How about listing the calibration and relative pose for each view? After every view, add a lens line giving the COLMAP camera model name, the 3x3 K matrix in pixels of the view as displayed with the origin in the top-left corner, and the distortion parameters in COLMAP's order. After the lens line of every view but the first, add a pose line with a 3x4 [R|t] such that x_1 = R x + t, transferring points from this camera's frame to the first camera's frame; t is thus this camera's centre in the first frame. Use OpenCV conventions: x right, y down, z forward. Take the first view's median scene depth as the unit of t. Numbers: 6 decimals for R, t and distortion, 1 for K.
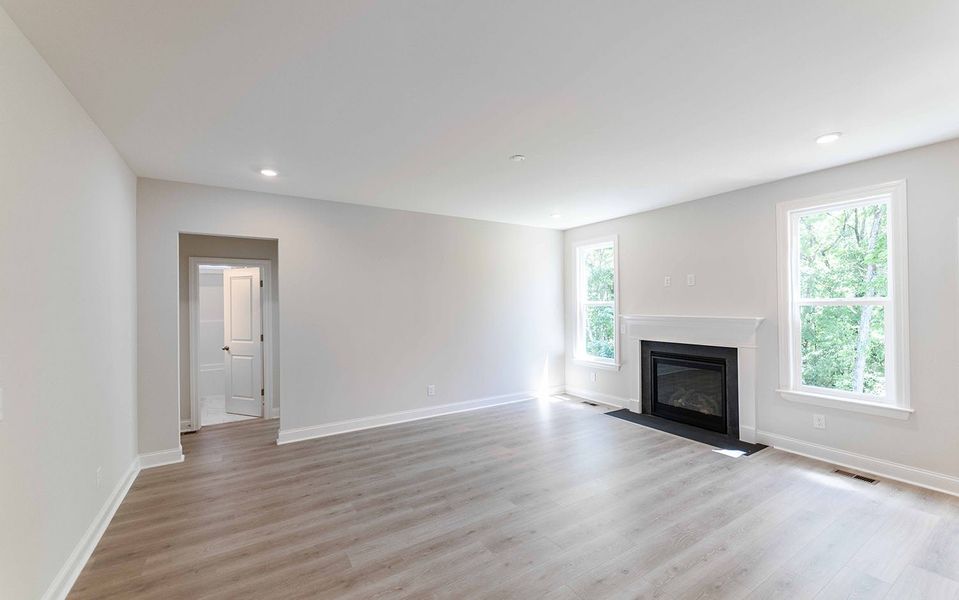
lens RADIAL K [[385.0, 0, 480.8], [0, 385.0, 302.4], [0, 0, 1]] dist [0.000028, -0.001894]
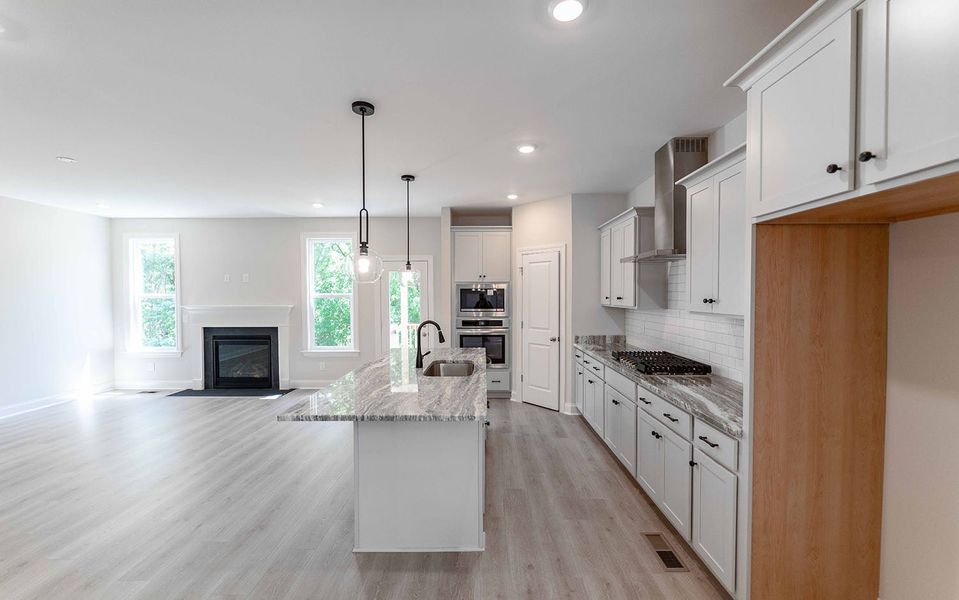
lens RADIAL K [[385.0, 0, 481.0], [0, 385.0, 304.0], [0, 0, 1]] dist [0.000028, -0.001894]
pose [[0.535690, -0.012938, 0.844316, -0.126239], [-0.006157, 0.999796, 0.019227, -0.000512], [-0.844393, -0.015498, 0.535501, -0.360475]]
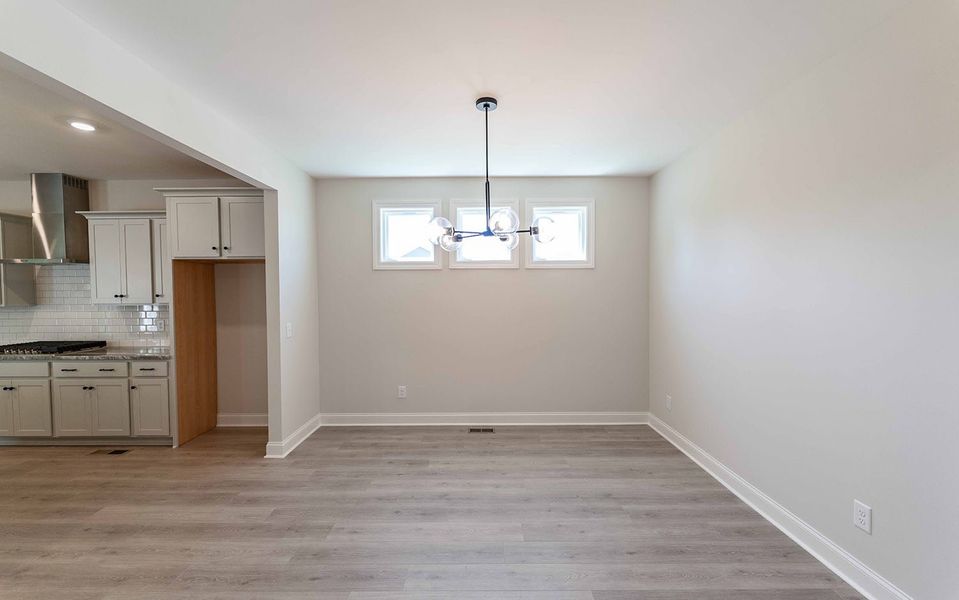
lens RADIAL K [[385.0, 0, 481.7], [0, 385.0, 302.3], [0, 0, 1]] dist [0.000028, -0.001894]
pose [[-0.849456, 0.000843, 0.527658, -0.611129], [0.012011, 0.999771, 0.017739, 0.010745], [-0.527522, 0.021406, -0.849272, -0.062432]]
